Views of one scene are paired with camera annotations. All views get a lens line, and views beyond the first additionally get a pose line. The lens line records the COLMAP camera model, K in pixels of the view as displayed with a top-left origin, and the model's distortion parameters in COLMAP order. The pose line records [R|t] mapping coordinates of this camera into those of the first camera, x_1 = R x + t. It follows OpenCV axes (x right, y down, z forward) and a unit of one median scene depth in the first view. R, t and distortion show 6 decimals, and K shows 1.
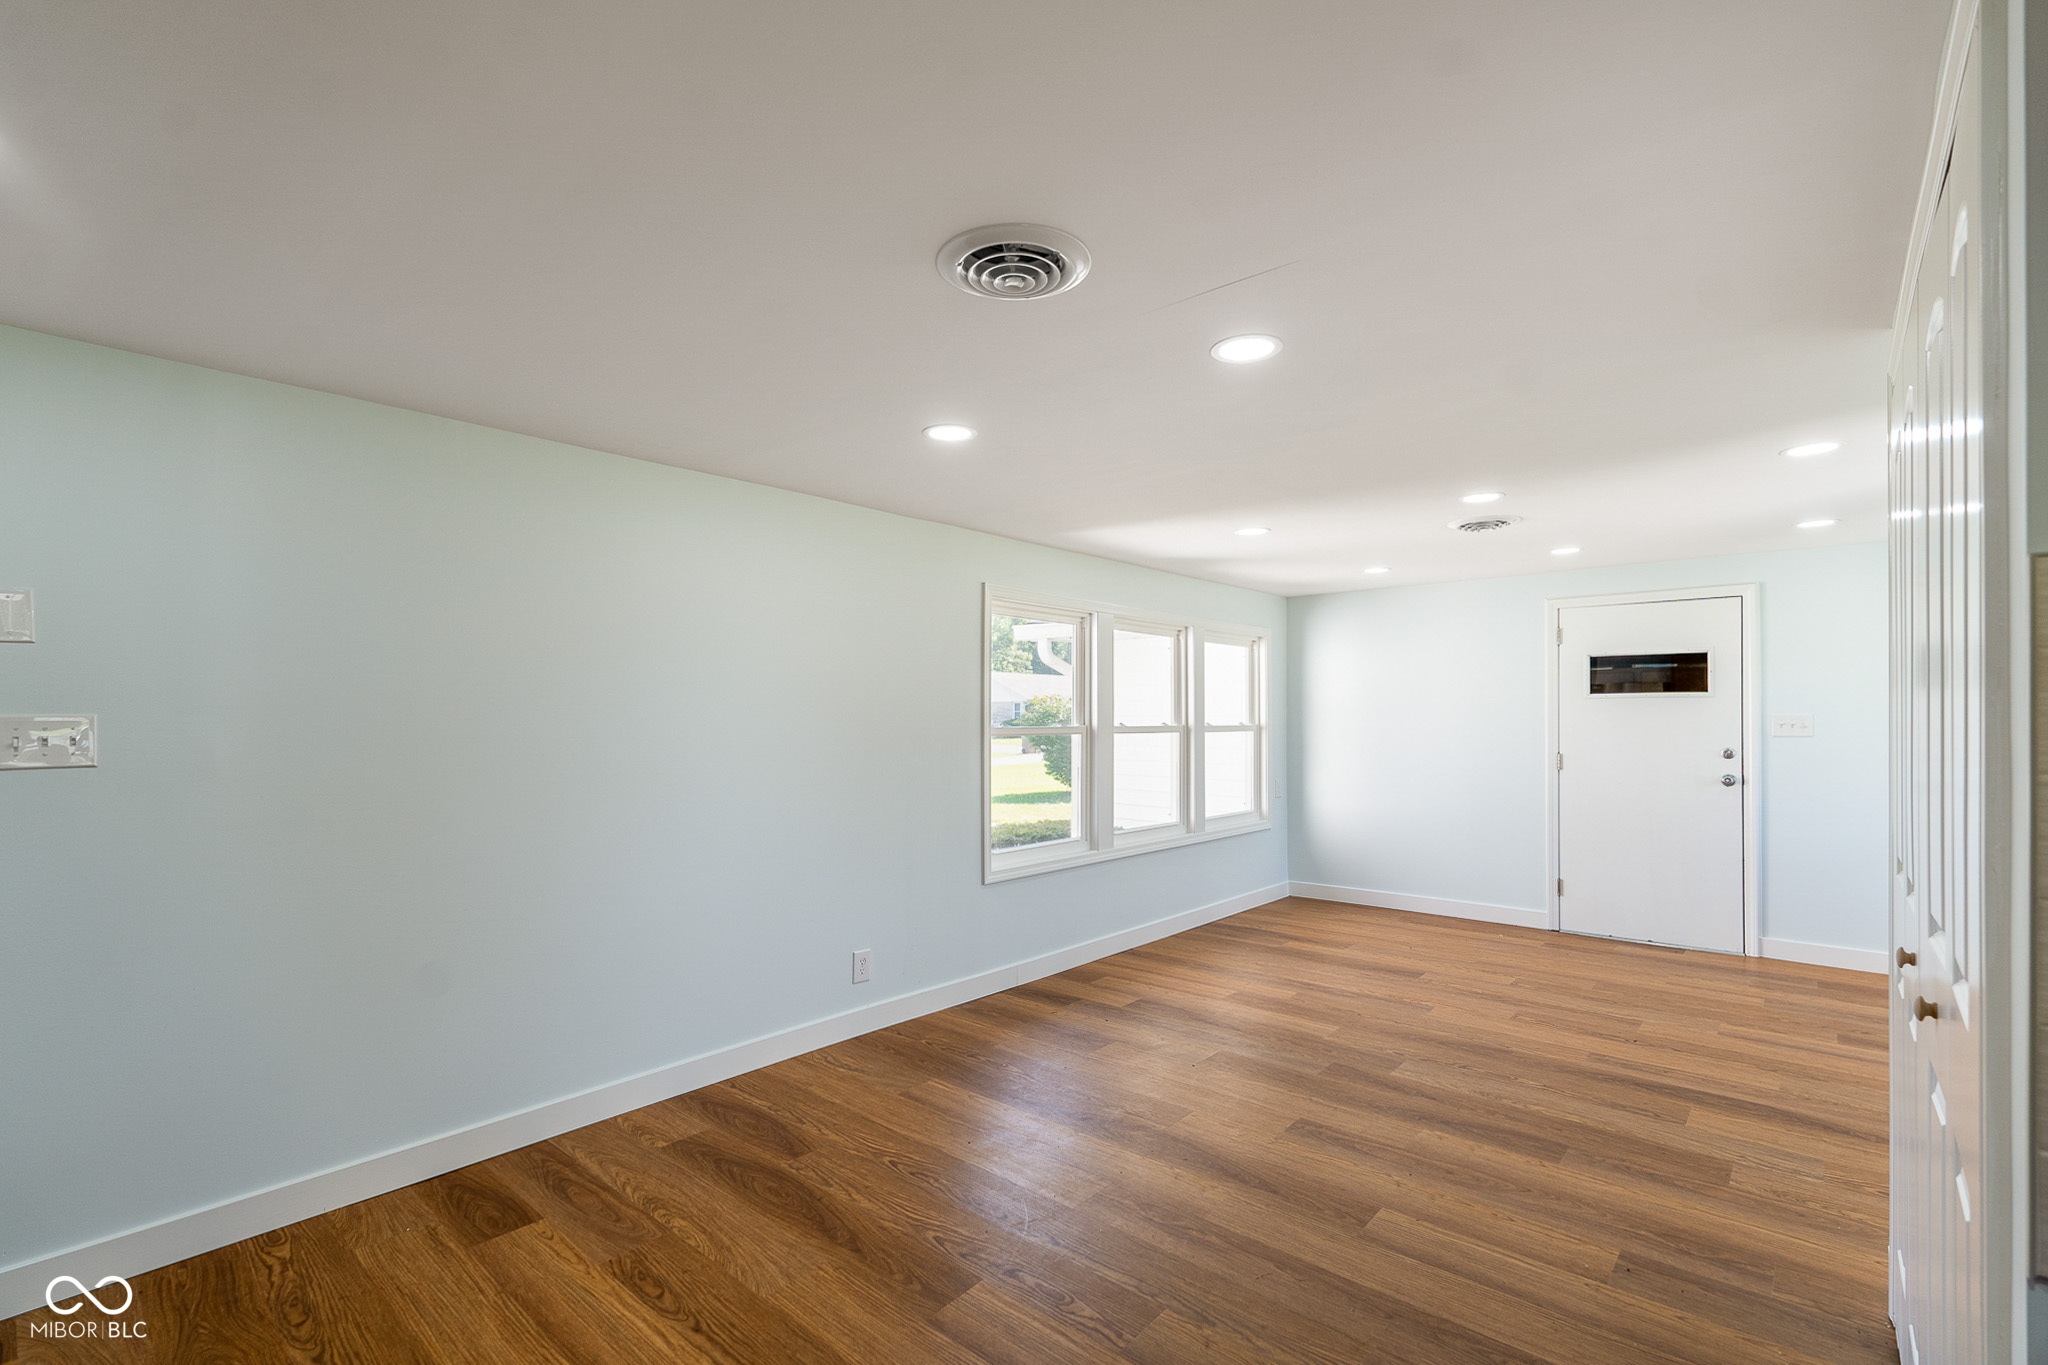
lens RADIAL K [[920.9, 0, 1024.0], [0, 920.9, 682.5], [0, 0, 1]] dist [-0.001534, -0.000201]
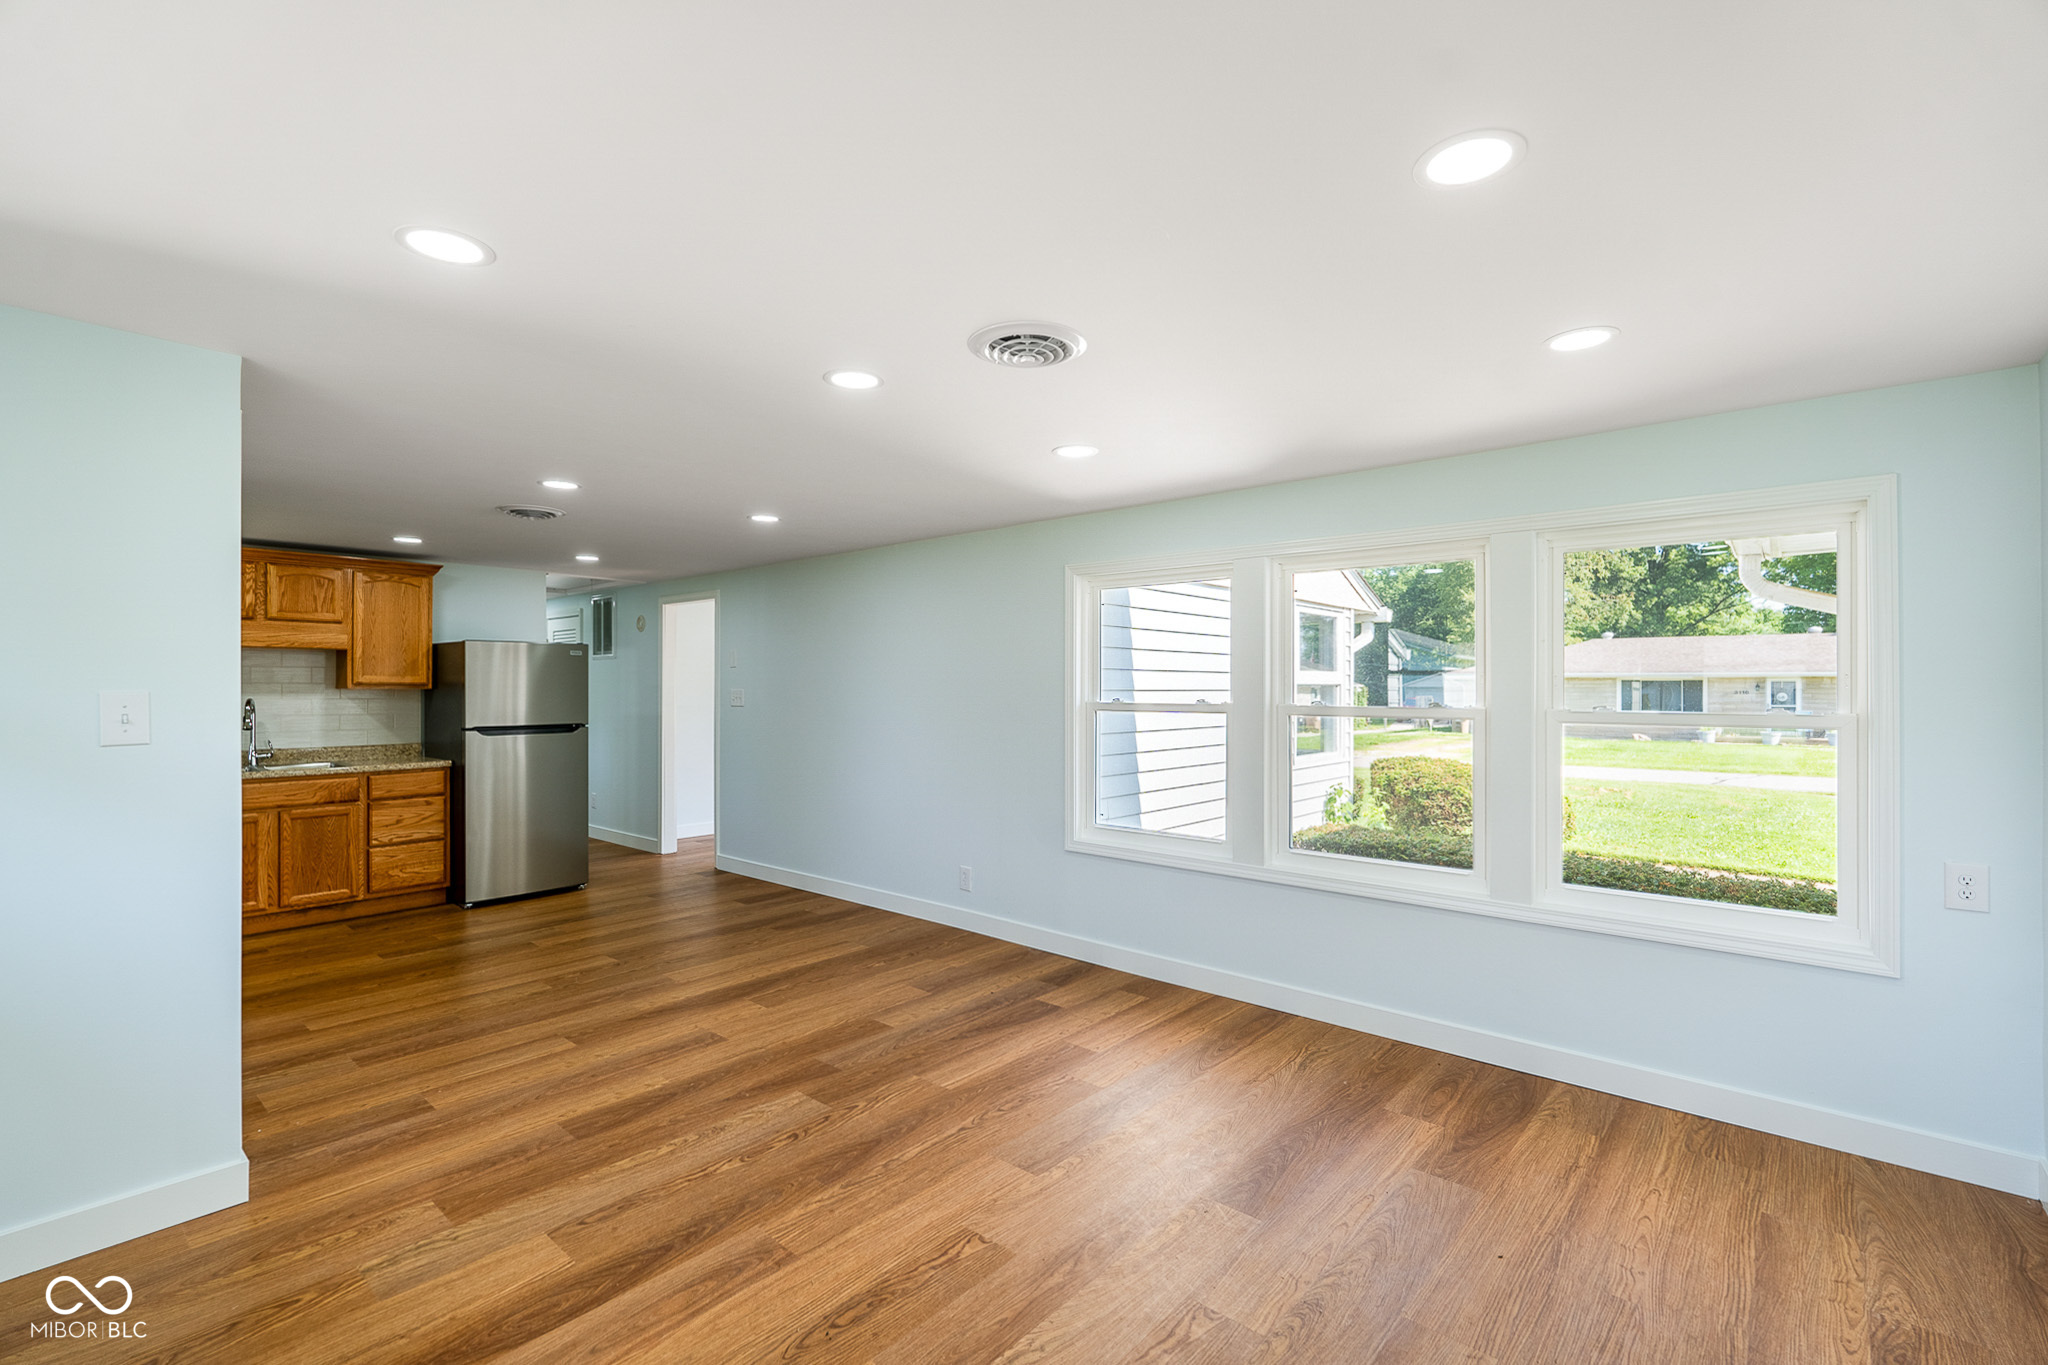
lens RADIAL K [[911.1, 0, 1018.8], [0, 911.1, 668.4], [0, 0, 1]] dist [-0.002659, -0.000500]
pose [[-0.004252, -0.022648, -0.999734, 1.124028], [0.036894, 0.999059, -0.022790, 0.036167], [0.999310, -0.036981, -0.003412, 1.072792]]
